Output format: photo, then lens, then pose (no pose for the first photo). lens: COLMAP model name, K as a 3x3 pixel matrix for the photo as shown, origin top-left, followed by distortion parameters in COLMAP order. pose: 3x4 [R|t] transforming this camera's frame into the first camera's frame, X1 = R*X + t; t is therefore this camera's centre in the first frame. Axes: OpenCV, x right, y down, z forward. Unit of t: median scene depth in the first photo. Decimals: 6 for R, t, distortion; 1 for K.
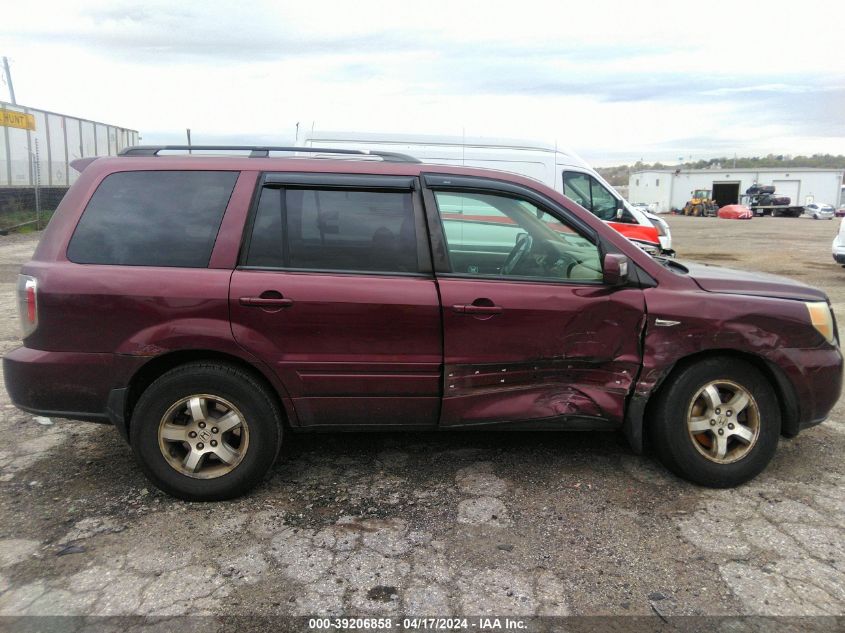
lens RADIAL K [[613.3, 0, 427.2], [0, 613.3, 315.7], [0, 0, 1]] dist [0.066064, -0.103352]
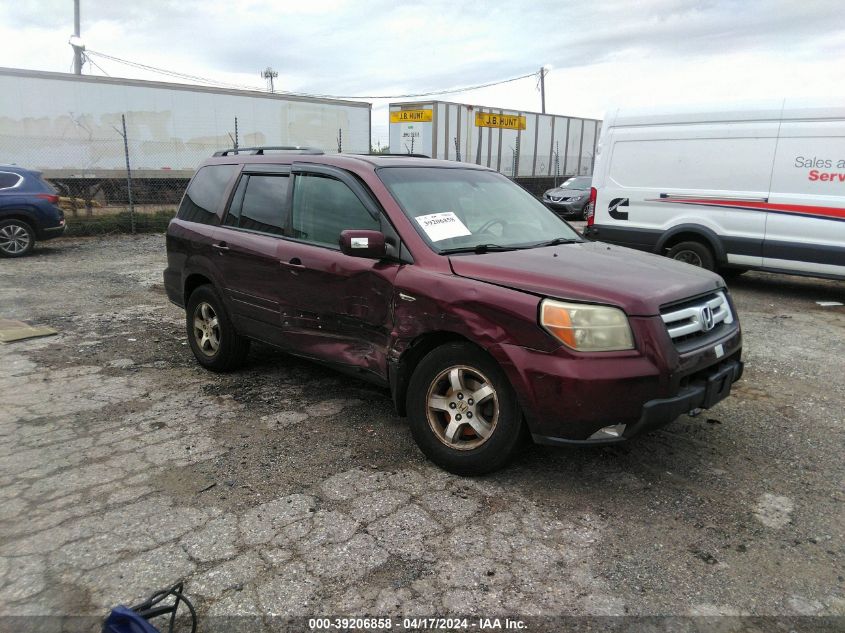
lens RADIAL K [[613.3, 0, 427.2], [0, 613.3, 315.7], [0, 0, 1]] dist [0.066064, -0.103352]
pose [[0.679829, 0.151622, -0.717526, 1.183683], [-0.139107, 0.987293, 0.076828, -0.044371], [0.720057, 0.047583, 0.692282, 0.286517]]
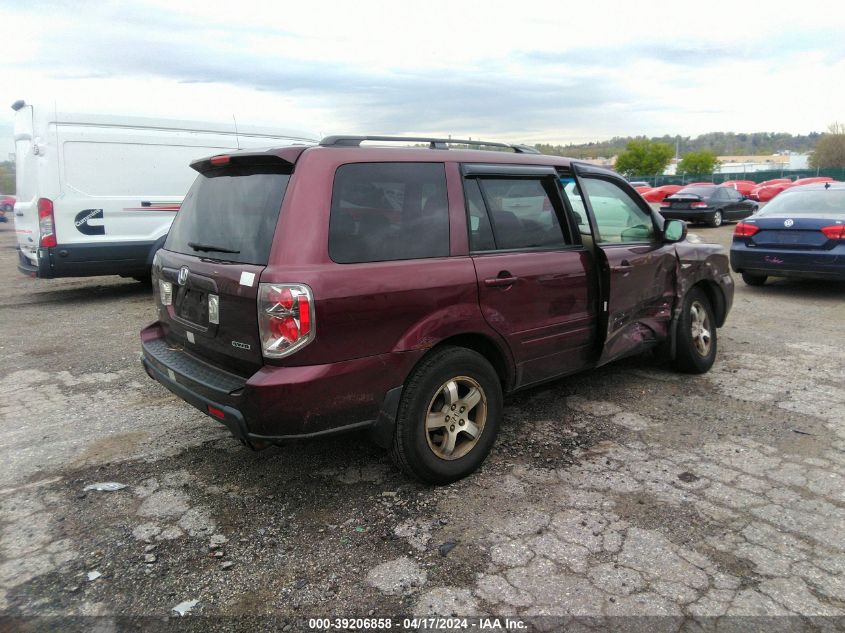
lens RADIAL K [[613.3, 0, 427.2], [0, 613.3, 315.7], [0, 0, 1]] dist [0.066064, -0.103352]
pose [[0.796912, -0.146863, 0.585972, -0.974684], [0.138010, 0.988607, 0.060086, -0.043990], [-0.588120, 0.032987, 0.808101, 0.182247]]
